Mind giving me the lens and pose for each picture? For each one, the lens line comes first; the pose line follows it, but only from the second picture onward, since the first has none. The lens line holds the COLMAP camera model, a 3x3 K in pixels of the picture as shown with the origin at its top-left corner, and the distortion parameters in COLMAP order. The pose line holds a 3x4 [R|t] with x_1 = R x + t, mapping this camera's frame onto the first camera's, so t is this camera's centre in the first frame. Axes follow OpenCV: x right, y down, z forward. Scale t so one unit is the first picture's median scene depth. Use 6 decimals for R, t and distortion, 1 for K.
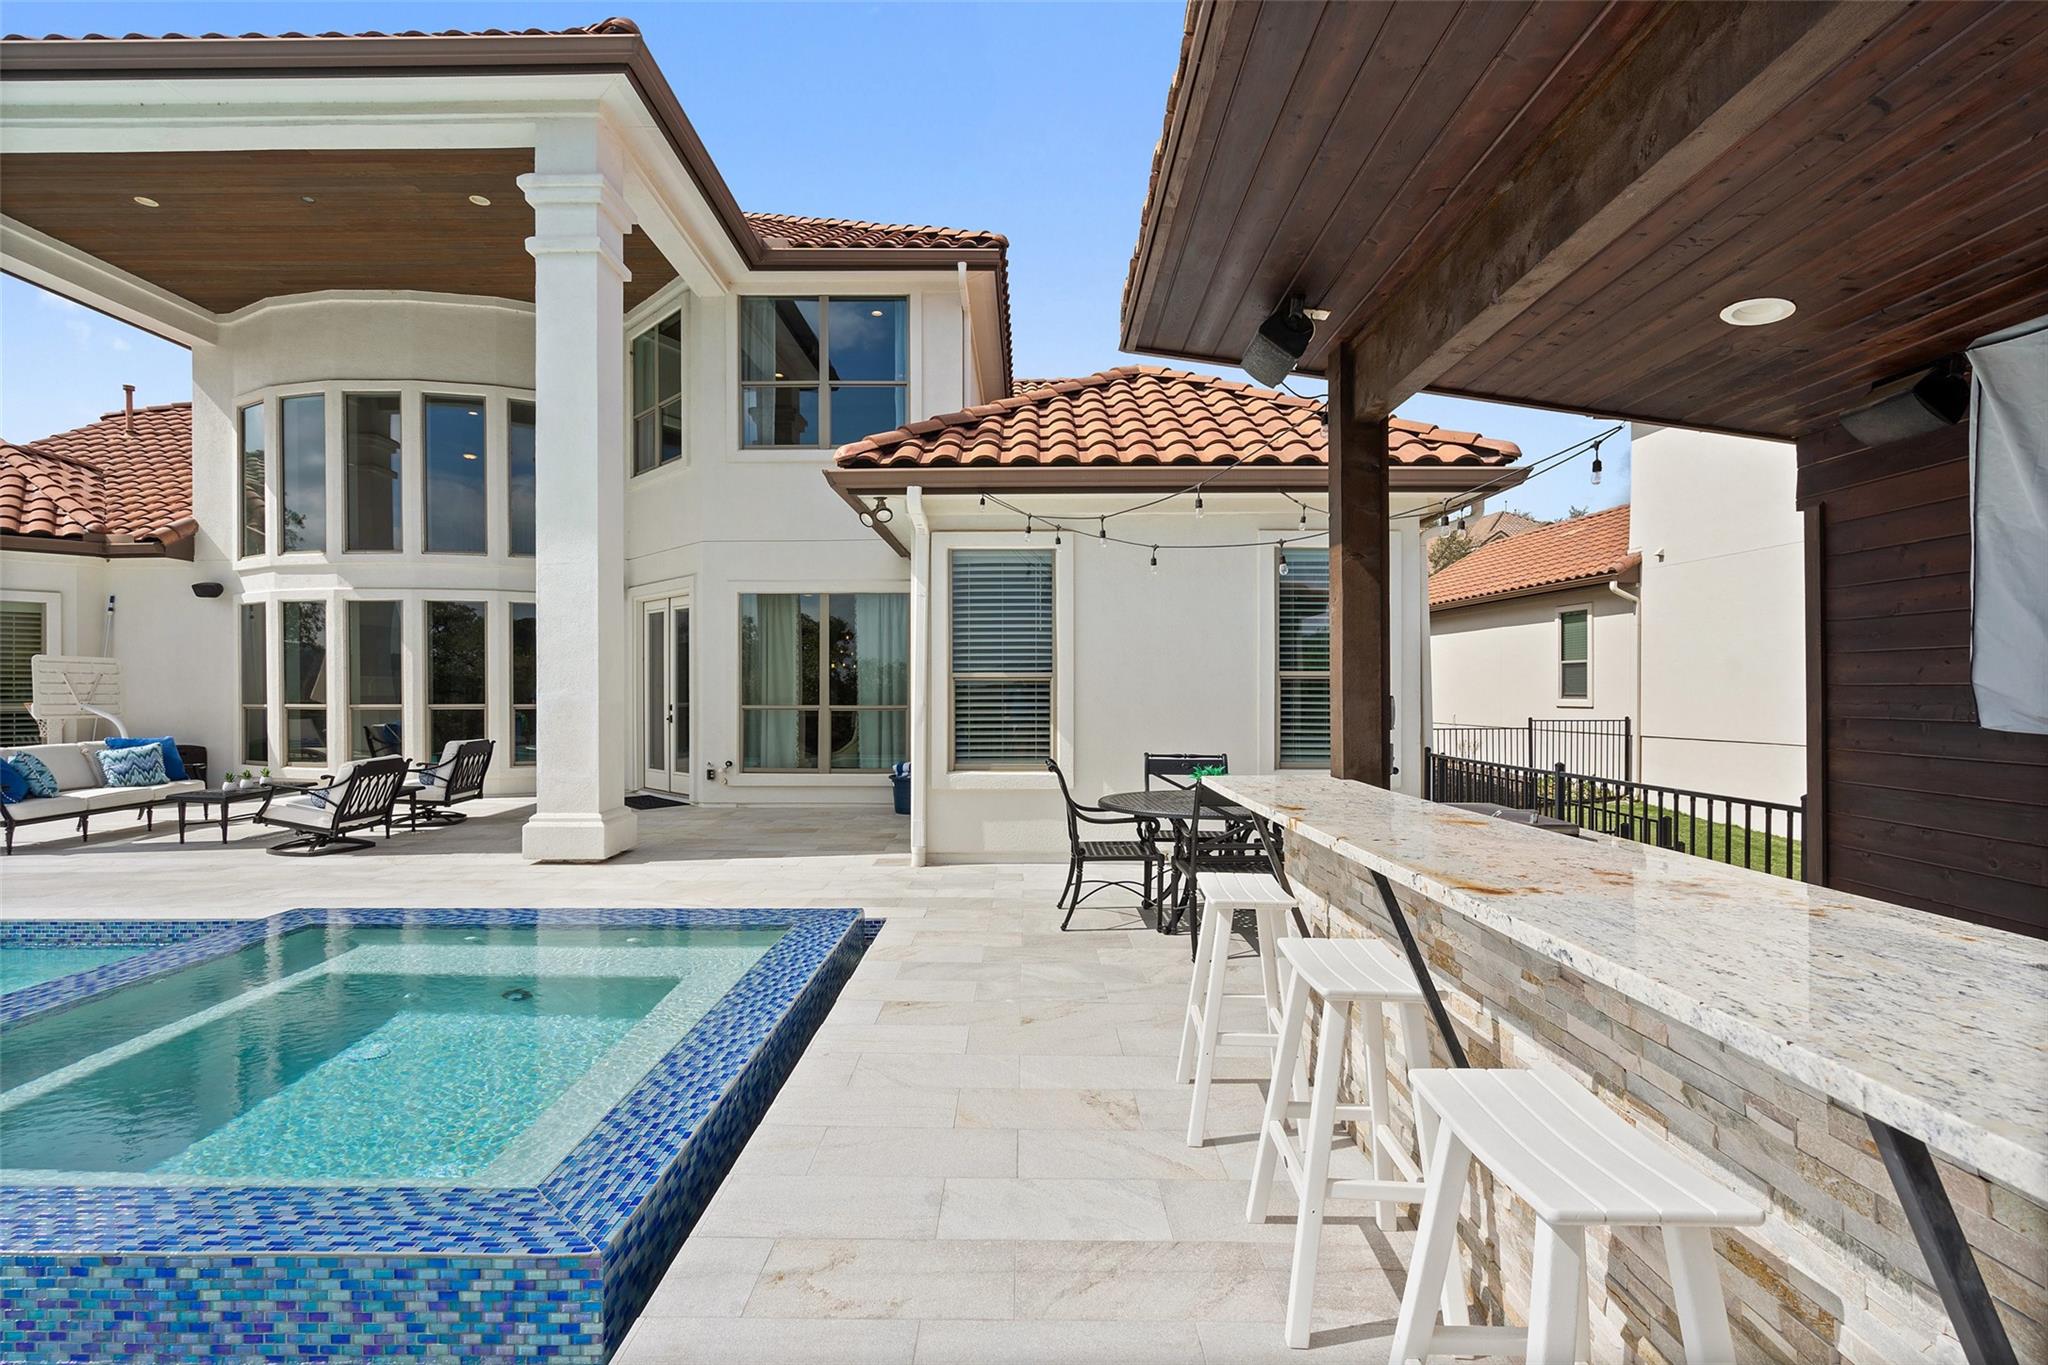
lens RADIAL K [[934.1, 0, 1027.5], [0, 934.1, 707.2], [0, 0, 1]] dist [-0.003051, 0.000809]
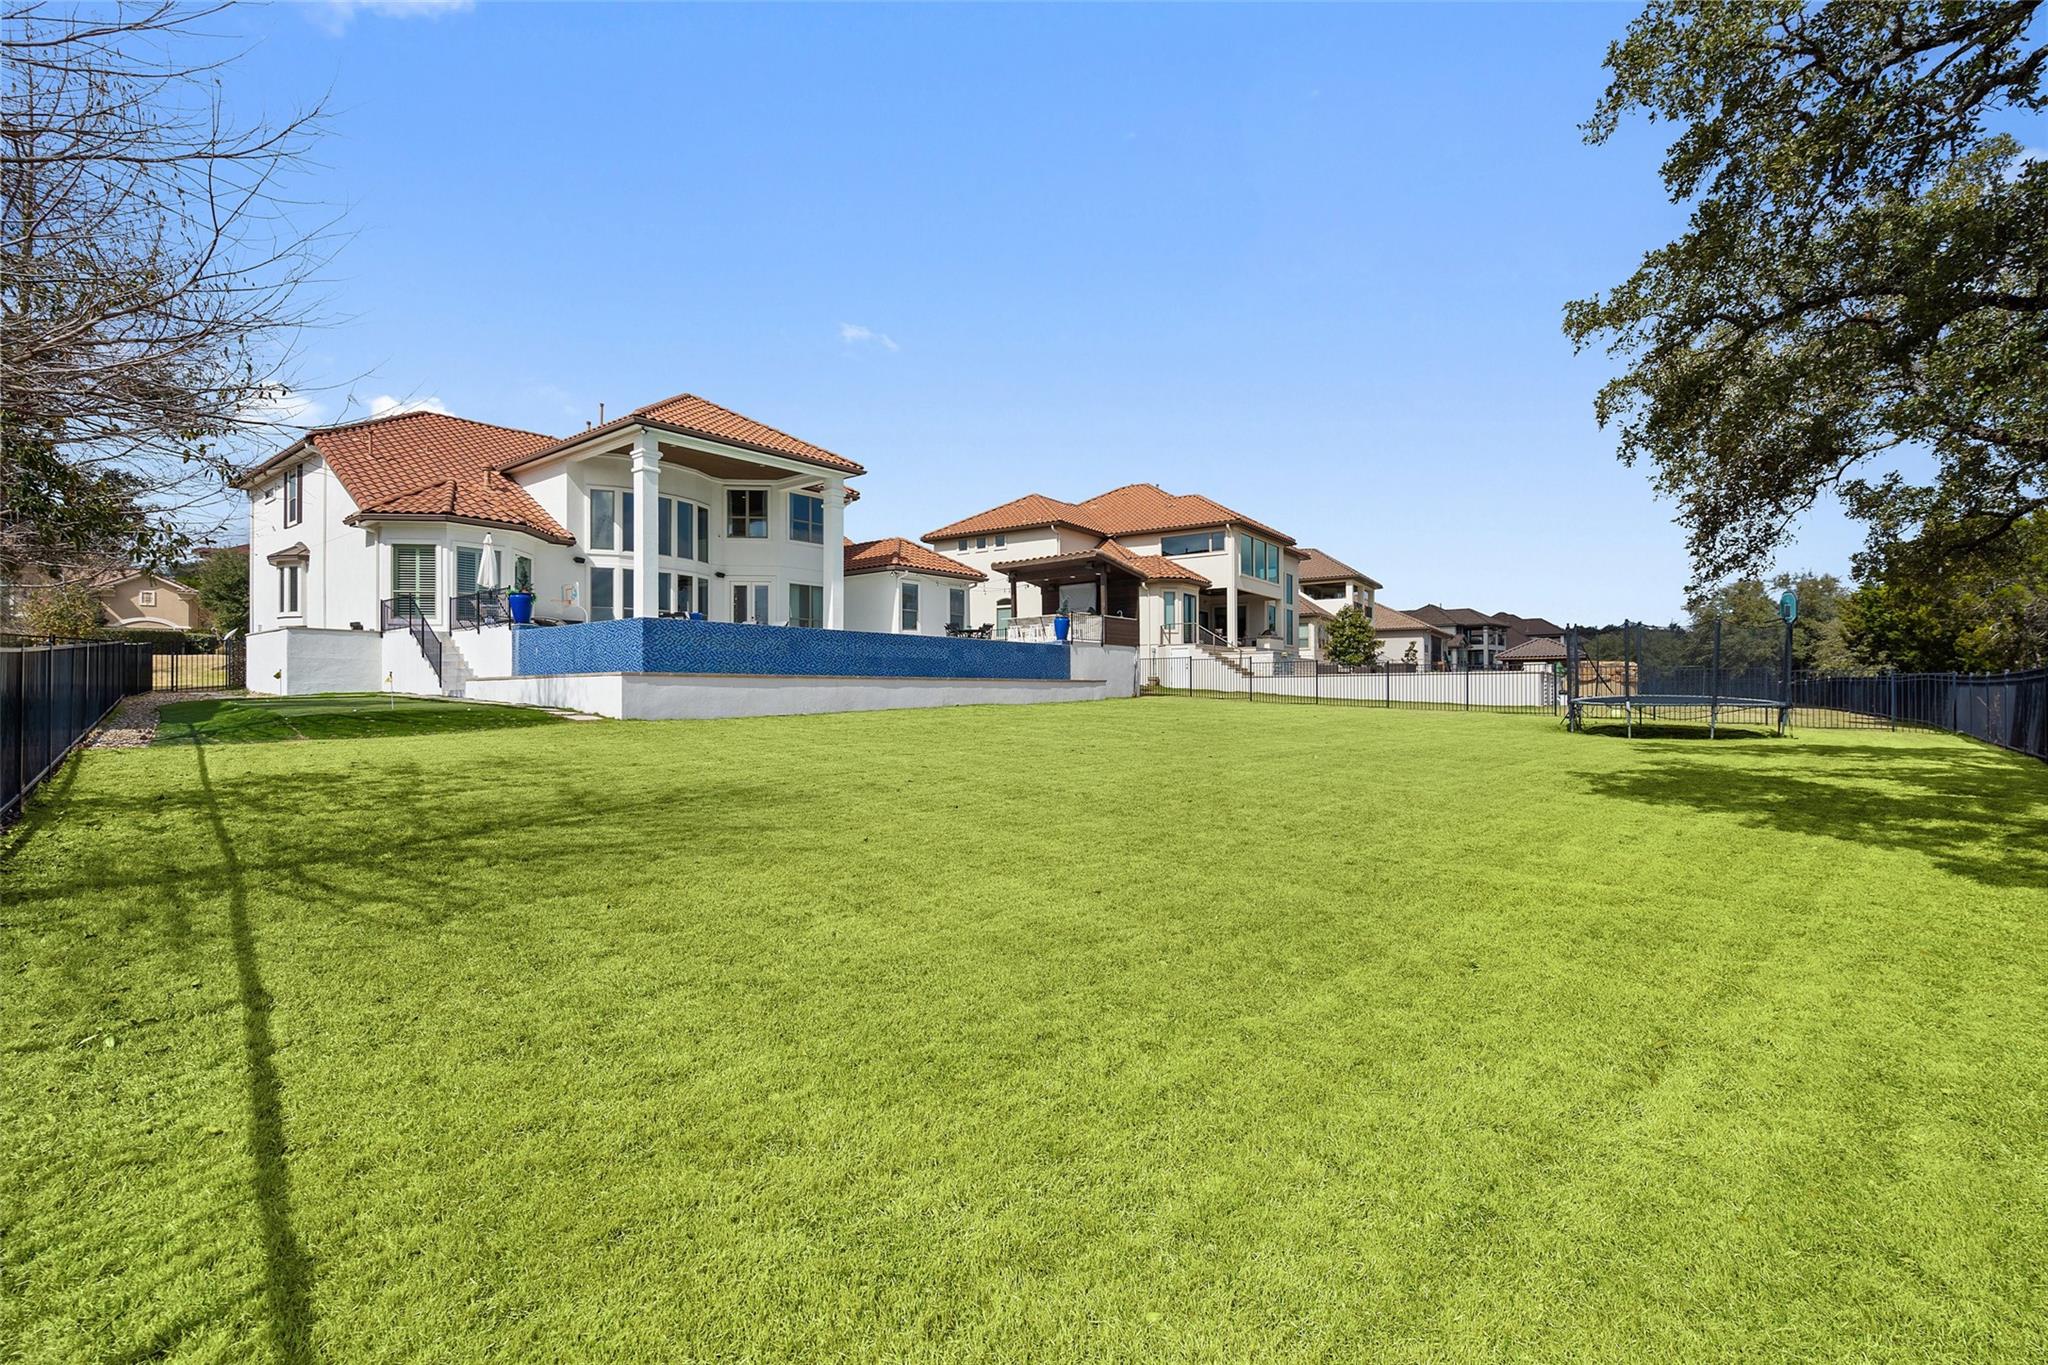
lens RADIAL K [[934.1, 0, 1010.4], [0, 934.1, 694.4], [0, 0, 1]] dist [-0.003051, 0.000809]
pose [[0.632923, 0.000673, 0.774215, -2.515867], [0.003688, 0.999986, -0.003884, 0.292966], [-0.774206, 0.005314, 0.632911, -1.741073]]
